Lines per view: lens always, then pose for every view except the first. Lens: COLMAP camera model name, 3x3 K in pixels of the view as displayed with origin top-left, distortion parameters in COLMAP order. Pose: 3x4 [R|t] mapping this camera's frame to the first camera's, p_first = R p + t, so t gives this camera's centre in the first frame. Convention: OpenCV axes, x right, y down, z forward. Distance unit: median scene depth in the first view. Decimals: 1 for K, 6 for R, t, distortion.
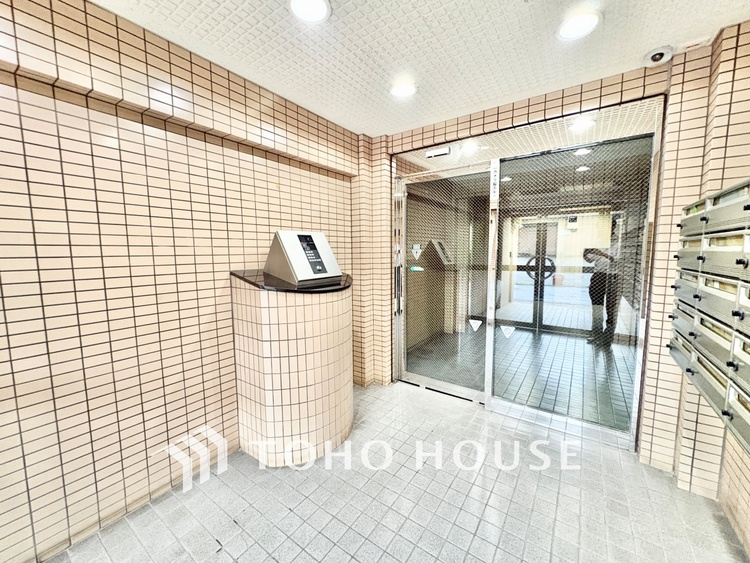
lens RADIAL K [[300.1, 0, 369.7], [0, 300.1, 280.7], [0, 0, 1]] dist [-0.000798, 0.000295]
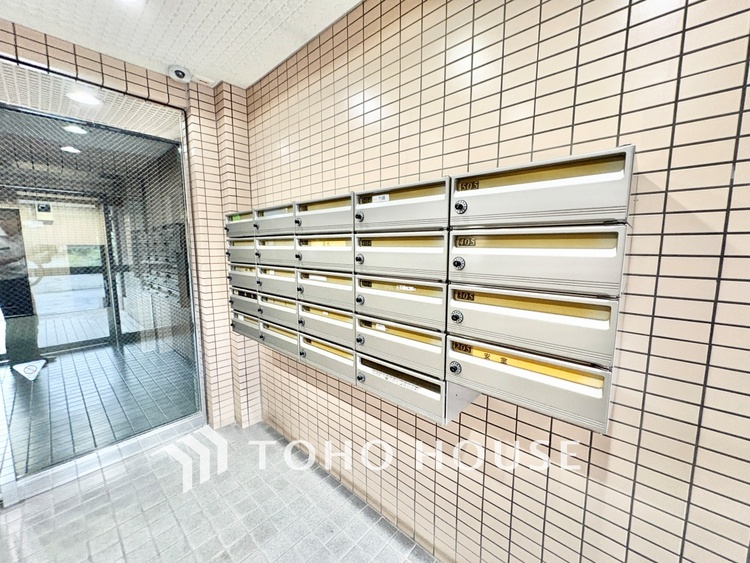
lens RADIAL K [[300.1, 0, 376.6], [0, 300.1, 281.4], [0, 0, 1]] dist [-0.000798, 0.000295]
pose [[0.113390, -0.110062, 0.987436, -0.109249], [0.097521, 0.990279, 0.099181, -0.019555], [-0.988753, 0.085050, 0.123021, 0.166132]]
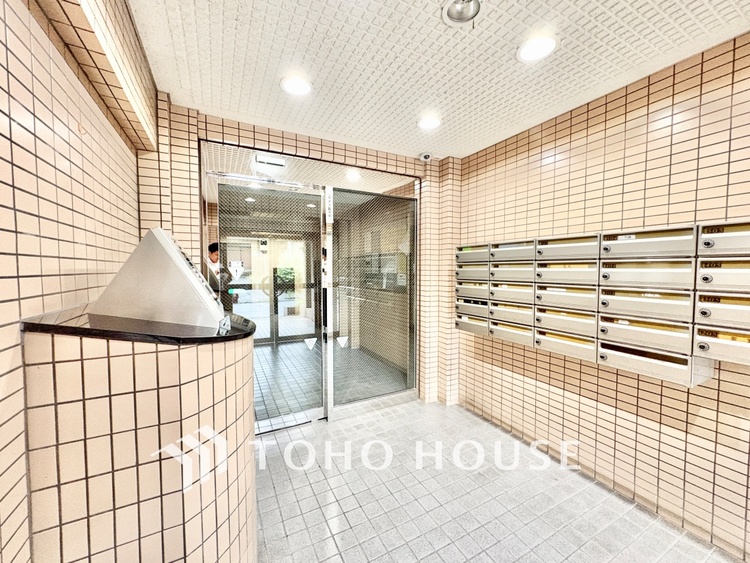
lens RADIAL K [[300.1, 0, 375.1], [0, 300.1, 281.1], [0, 0, 1]] dist [-0.000798, 0.000295]
pose [[0.449258, -0.029077, 0.892929, -0.565094], [0.084006, 0.996417, -0.009819, -0.039666], [-0.889444, 0.079423, 0.450091, 0.433840]]
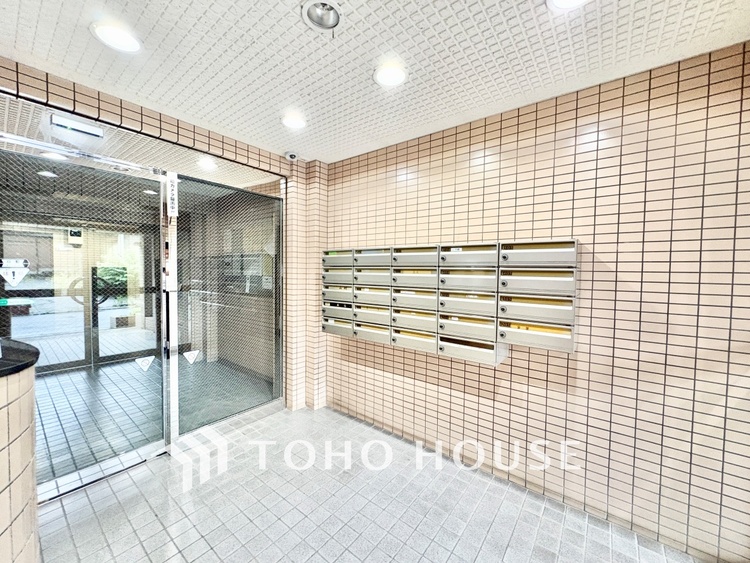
lens RADIAL K [[300.1, 0, 376.3], [0, 300.1, 281.1], [0, 0, 1]] dist [-0.000798, 0.000295]
pose [[0.041063, -0.025518, 0.998831, -0.543017], [0.084873, 0.996150, 0.021960, -0.047629], [-0.995545, 0.083872, 0.043071, 0.417316]]
